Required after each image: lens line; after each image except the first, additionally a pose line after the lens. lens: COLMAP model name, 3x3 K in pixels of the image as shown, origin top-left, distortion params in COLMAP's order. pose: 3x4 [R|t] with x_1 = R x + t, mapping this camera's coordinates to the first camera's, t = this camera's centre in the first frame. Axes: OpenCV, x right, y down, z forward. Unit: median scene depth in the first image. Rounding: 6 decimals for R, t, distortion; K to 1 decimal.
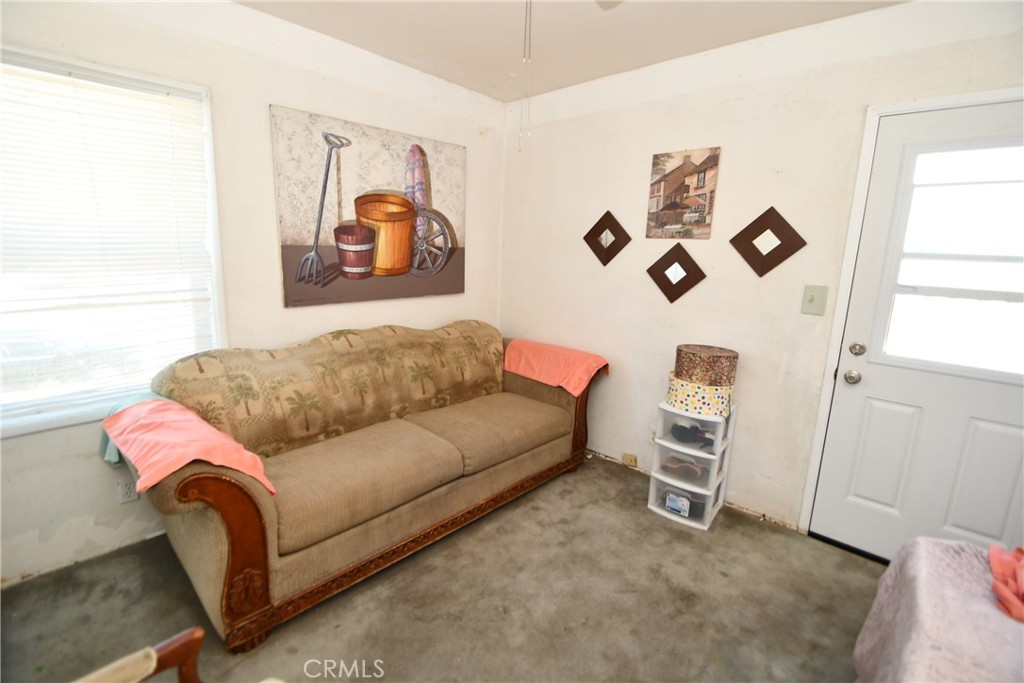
lens RADIAL K [[449.3, 0, 504.5], [0, 449.3, 333.8], [0, 0, 1]] dist [0.013649, -0.017045]
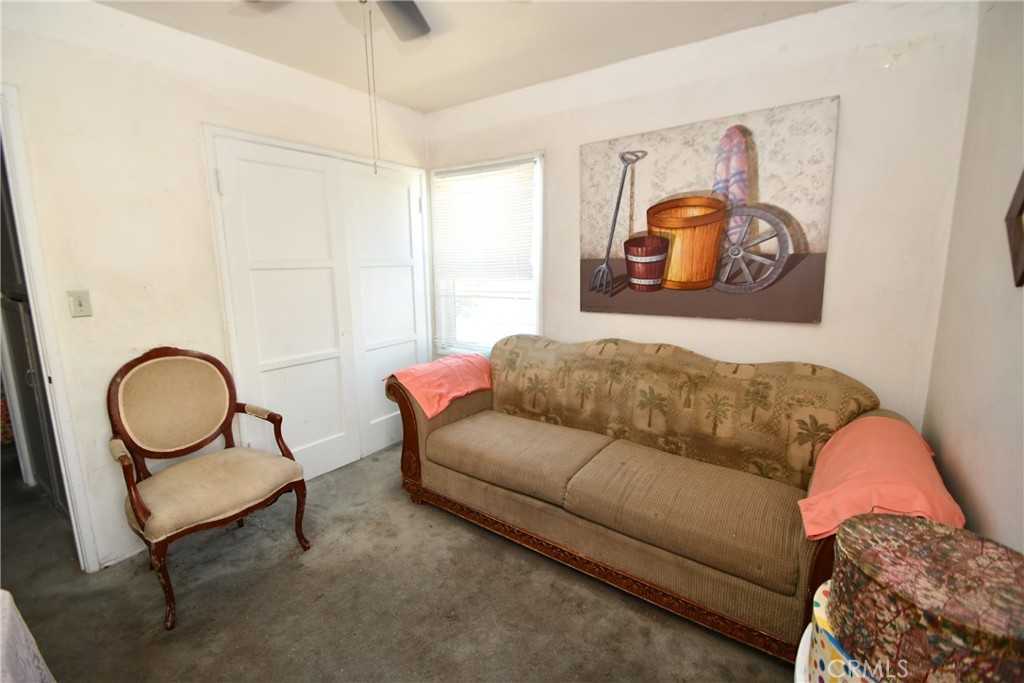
lens RADIAL K [[449.3, 0, 504.5], [0, 449.3, 333.8], [0, 0, 1]] dist [0.013649, -0.017045]
pose [[0.129272, 0.131298, -0.982878, 0.605880], [-0.167264, 0.979880, 0.108898, -0.086917], [0.977400, 0.150322, 0.148633, 0.574151]]
